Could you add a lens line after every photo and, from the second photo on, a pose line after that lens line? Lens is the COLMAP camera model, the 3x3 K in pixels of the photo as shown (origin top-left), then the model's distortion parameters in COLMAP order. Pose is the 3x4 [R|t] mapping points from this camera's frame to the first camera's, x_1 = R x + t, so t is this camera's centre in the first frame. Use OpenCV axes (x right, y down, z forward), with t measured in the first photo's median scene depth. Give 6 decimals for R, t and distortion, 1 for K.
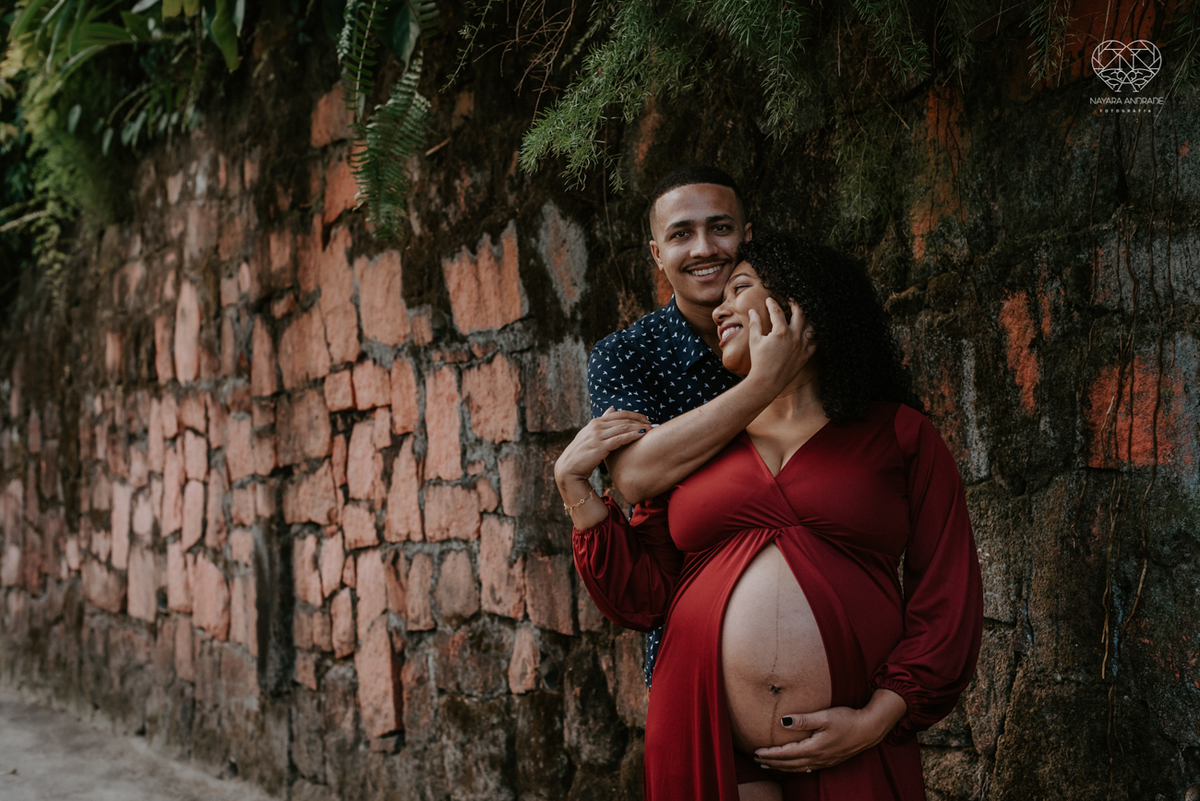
lens RADIAL K [[1694.7, 0, 607.5], [0, 1694.7, 420.5], [0, 0, 1]] dist [0.015635, 0.000000]
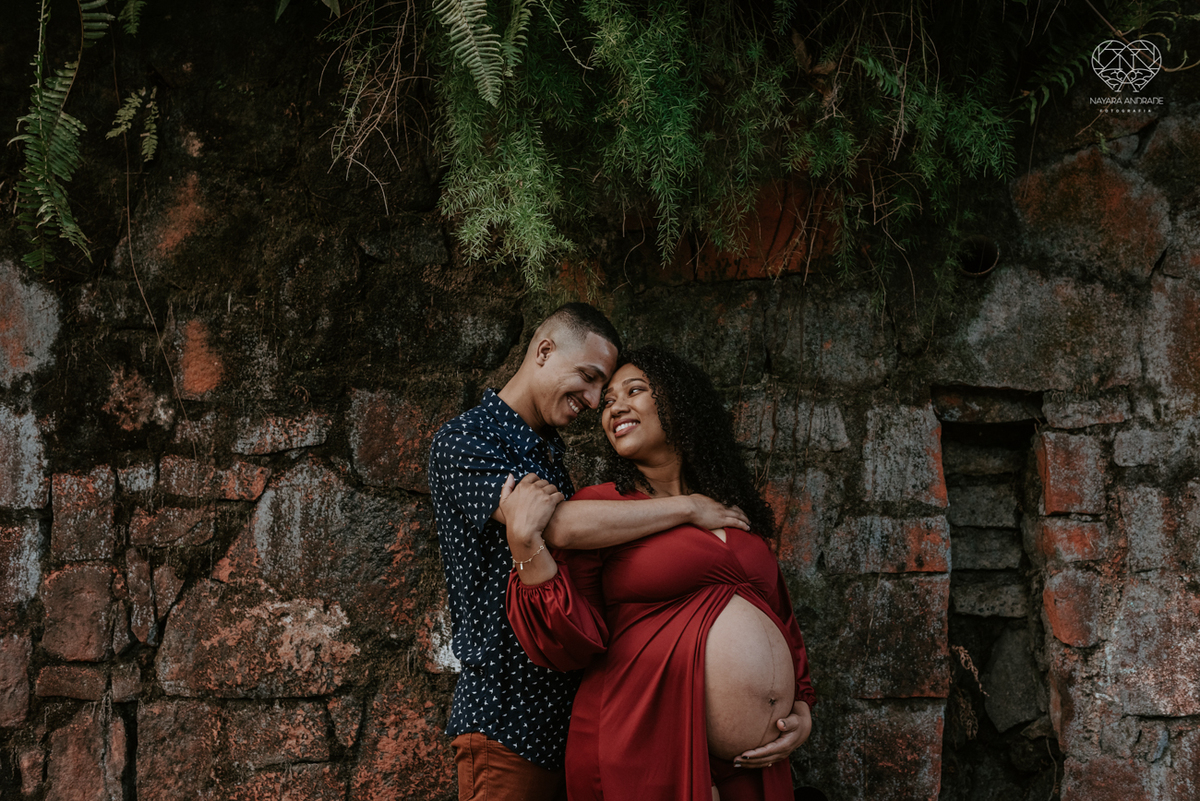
lens RADIAL K [[1694.7, 0, 607.2], [0, 1694.7, 427.1], [0, 0, 1]] dist [0.015635, 0.000000]
pose [[0.584356, 0.132592, 0.800592, -0.603557], [-0.045225, 0.990349, -0.131009, 0.071858], [-0.810236, 0.040349, 0.584713, 0.193423]]
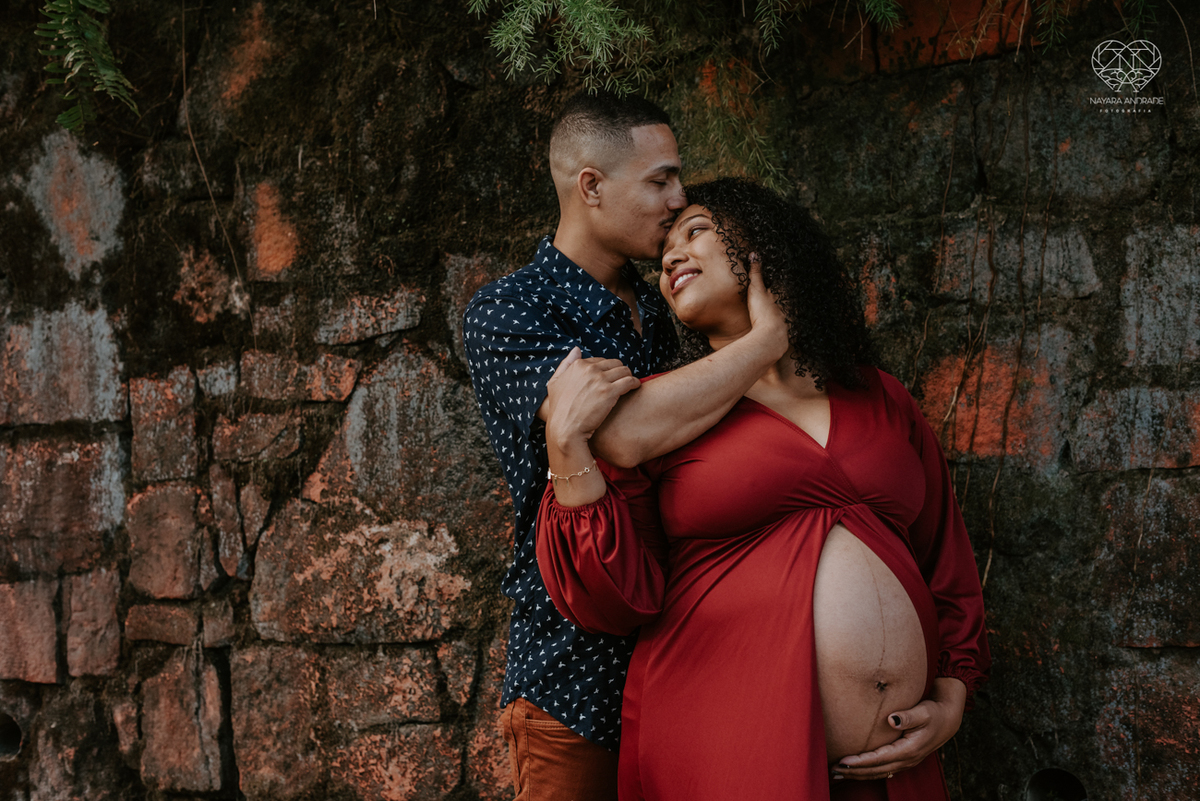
lens RADIAL K [[1694.7, 0, 595.3], [0, 1694.7, 424.5], [0, 0, 1]] dist [0.015635, 0.000000]
pose [[0.794908, 0.045444, 0.605026, -0.322347], [-0.022089, 0.998698, -0.045992, 0.039995], [-0.606328, 0.023195, 0.794876, 0.232024]]
